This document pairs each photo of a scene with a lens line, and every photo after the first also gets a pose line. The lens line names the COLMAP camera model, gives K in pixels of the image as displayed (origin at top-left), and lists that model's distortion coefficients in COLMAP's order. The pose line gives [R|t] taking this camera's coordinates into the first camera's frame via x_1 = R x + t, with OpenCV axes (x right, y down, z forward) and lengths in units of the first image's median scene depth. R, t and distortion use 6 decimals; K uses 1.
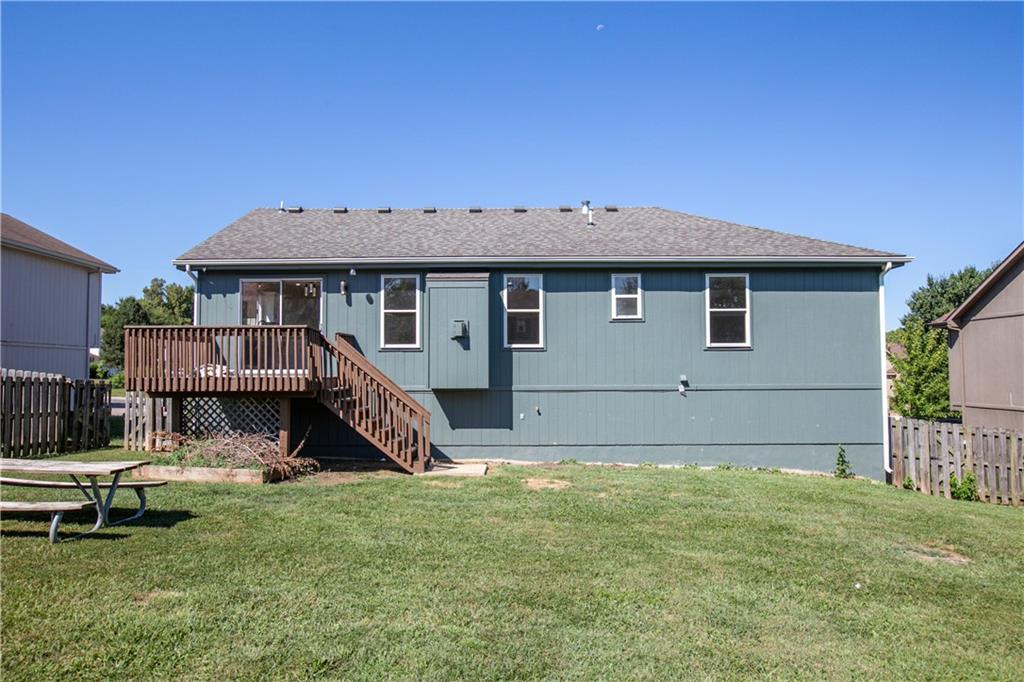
lens RADIAL K [[668.1, 0, 512.5], [0, 668.1, 344.7], [0, 0, 1]] dist [-0.018772, -0.000354]
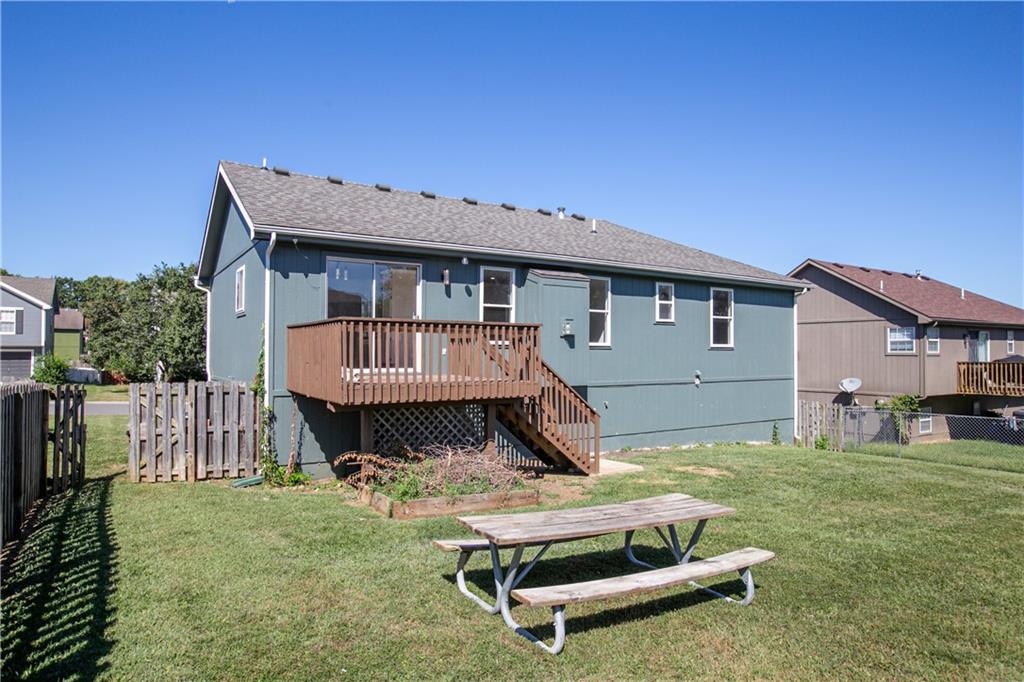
lens RADIAL K [[613.0, 0, 515.0], [0, 613.0, 343.8], [0, 0, 1]] dist [-0.031519, -0.000879]
pose [[0.839915, 0.014339, 0.542529, -0.619769], [-0.028582, 0.999432, 0.017834, -0.012331], [-0.541965, -0.030486, 0.839848, 0.251716]]
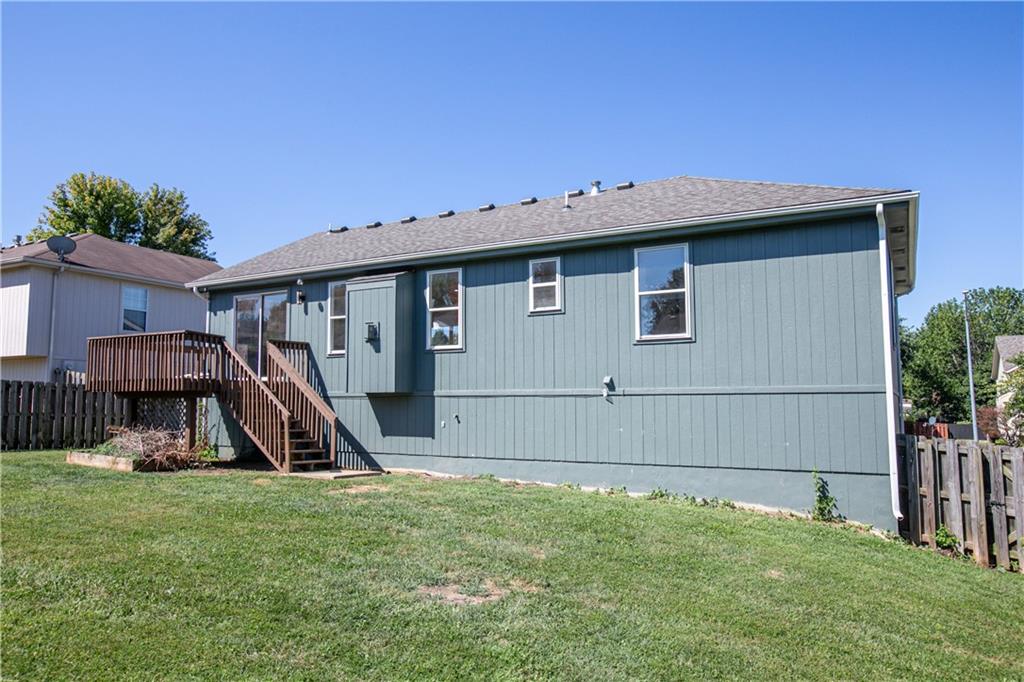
lens RADIAL K [[719.1, 0, 508.3], [0, 719.1, 338.6], [0, 0, 1]] dist [-0.006141, 0.003031]
pose [[0.871847, -0.041378, -0.488026, 0.576097], [0.016751, 0.998361, -0.054723, 0.045575], [0.489491, 0.039535, 0.871112, 0.180637]]
